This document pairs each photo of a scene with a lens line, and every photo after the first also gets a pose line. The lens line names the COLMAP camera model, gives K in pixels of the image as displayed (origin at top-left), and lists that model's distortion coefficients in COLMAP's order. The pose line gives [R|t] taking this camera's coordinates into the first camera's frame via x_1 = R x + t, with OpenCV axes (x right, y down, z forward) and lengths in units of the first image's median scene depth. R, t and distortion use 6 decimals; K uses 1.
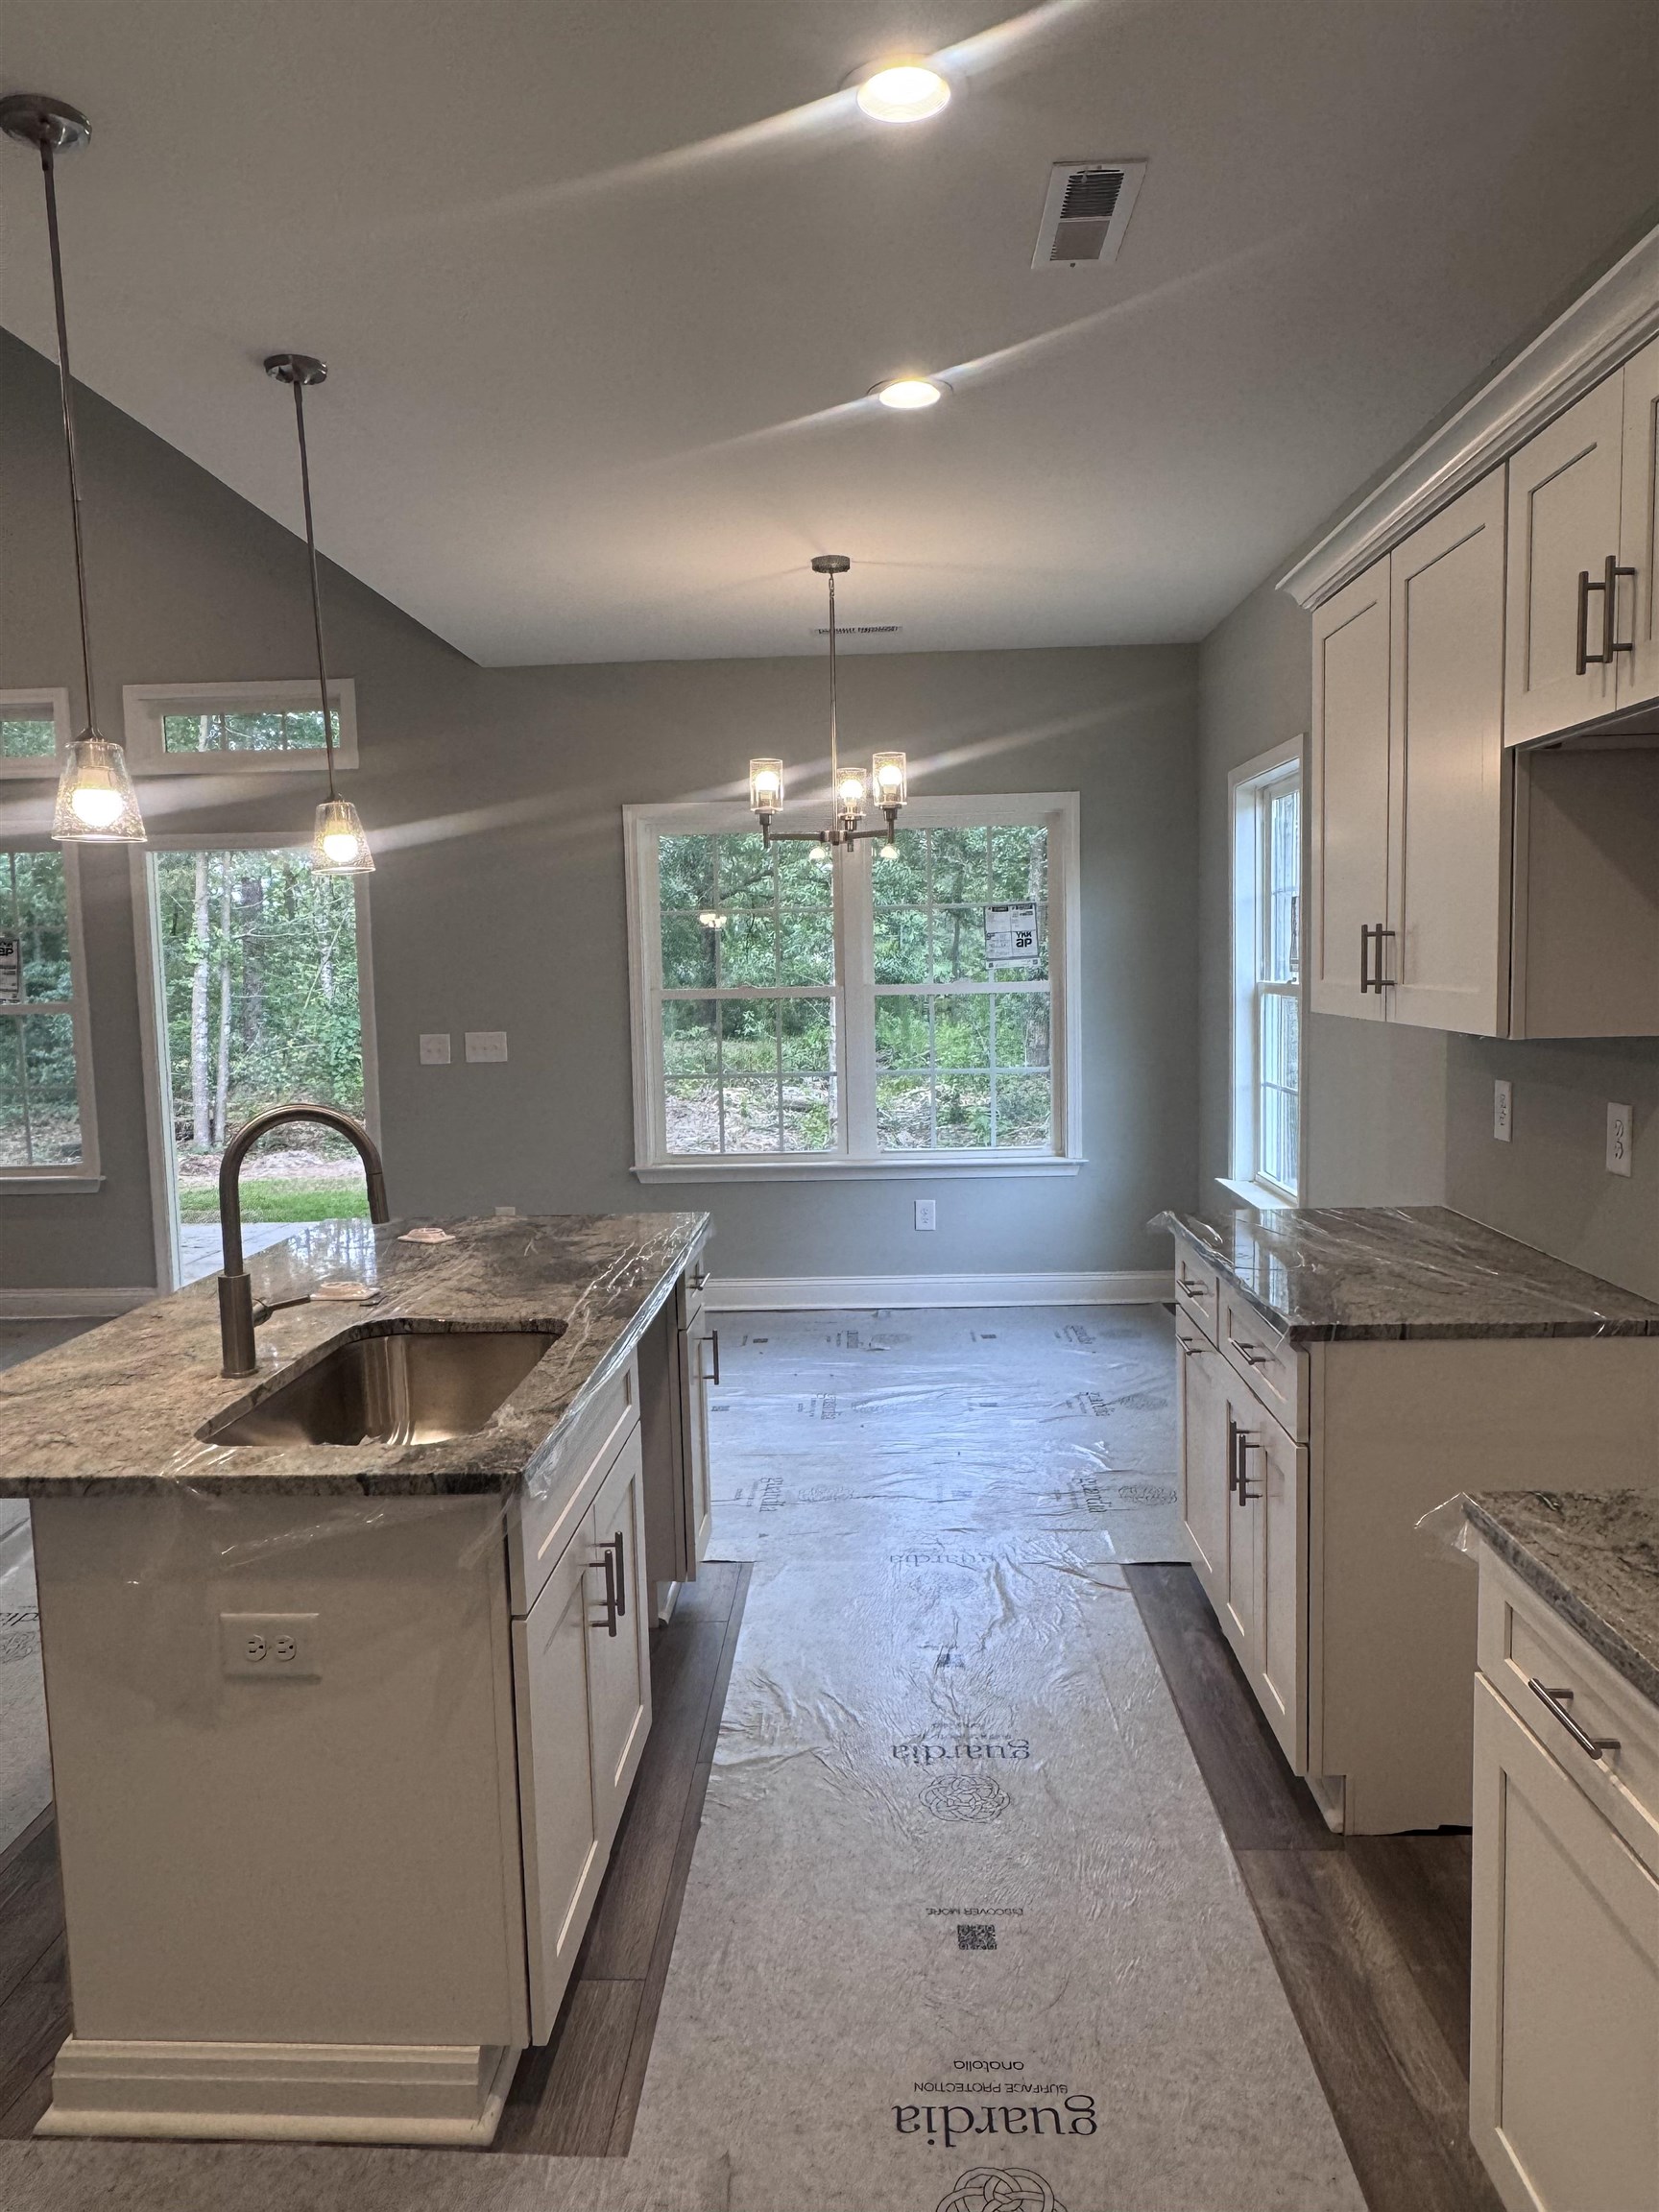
lens RADIAL K [[1501.1, 0, 818.5], [0, 1501.1, 1092.4], [0, 0, 1]] dist [0.008831, 0.004685]
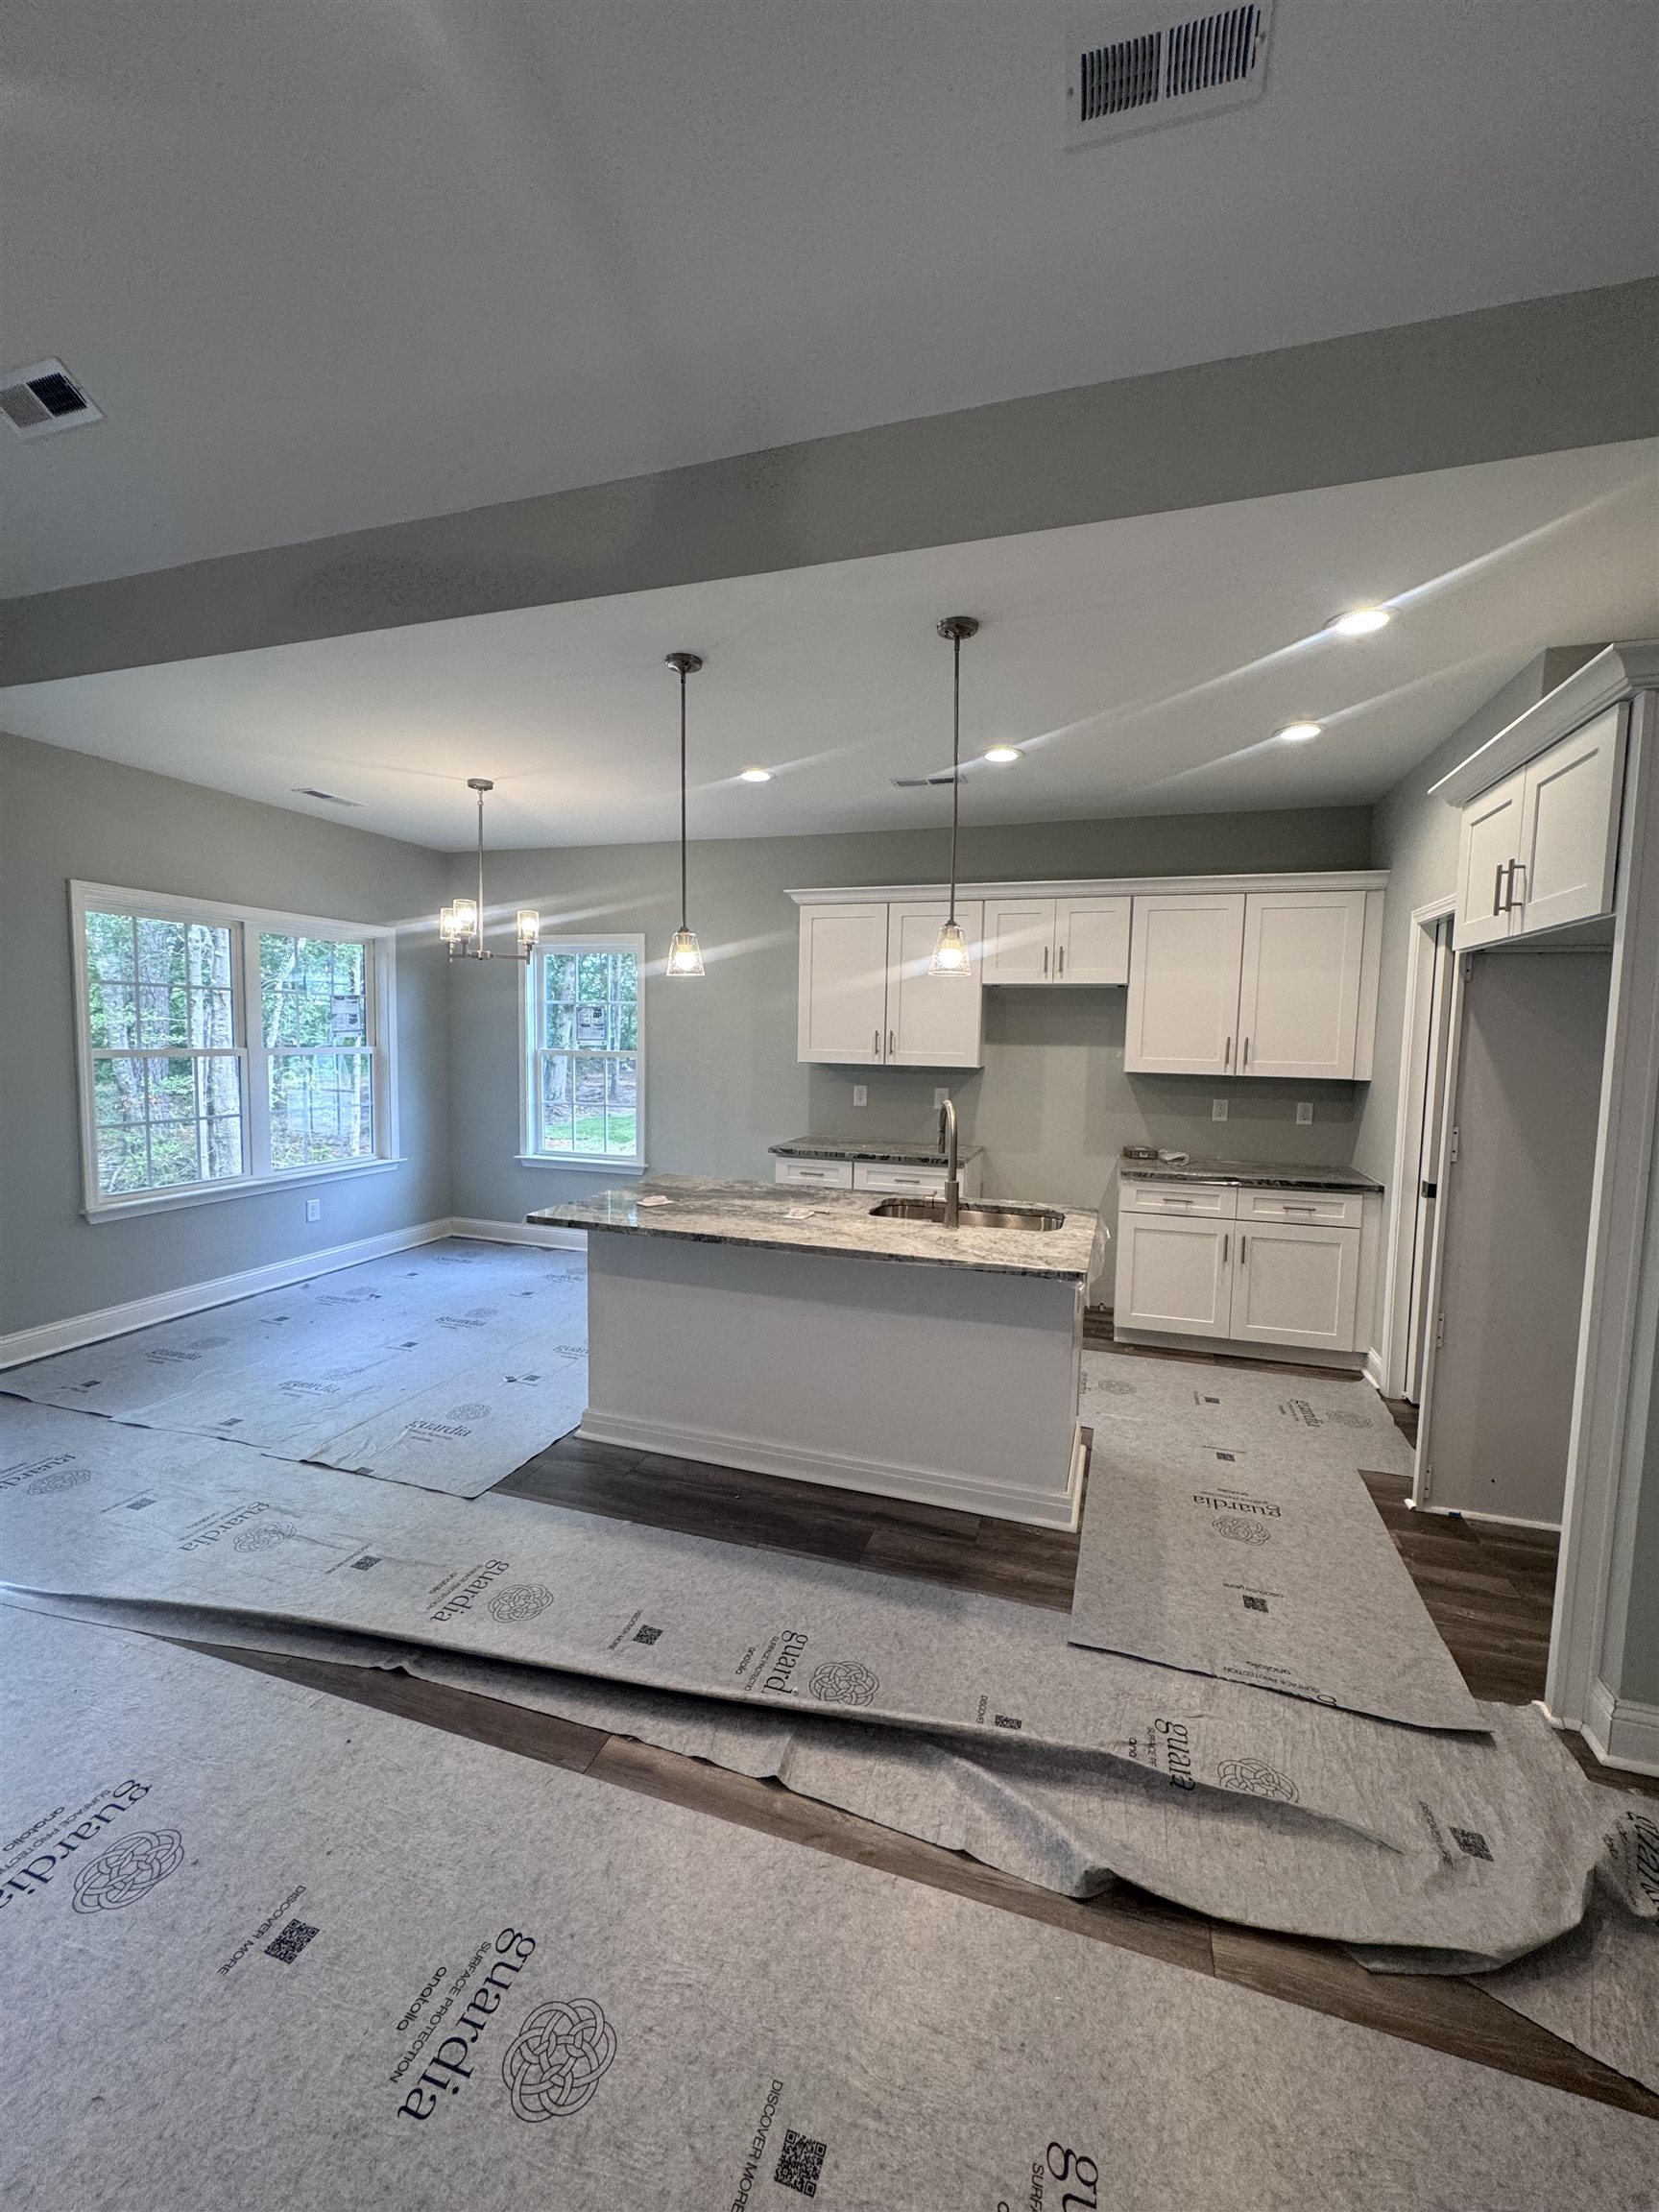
lens RADIAL K [[881.8, 0, 829.5], [0, 881.8, 1106.0], [0, 0, 1]] dist [-0.002465, 0.000132]
pose [[0.264743, -0.049245, 0.963061, -1.577949], [0.062714, 0.997460, 0.033764, -0.037024], [-0.962278, 0.051459, 0.267159, 0.807501]]
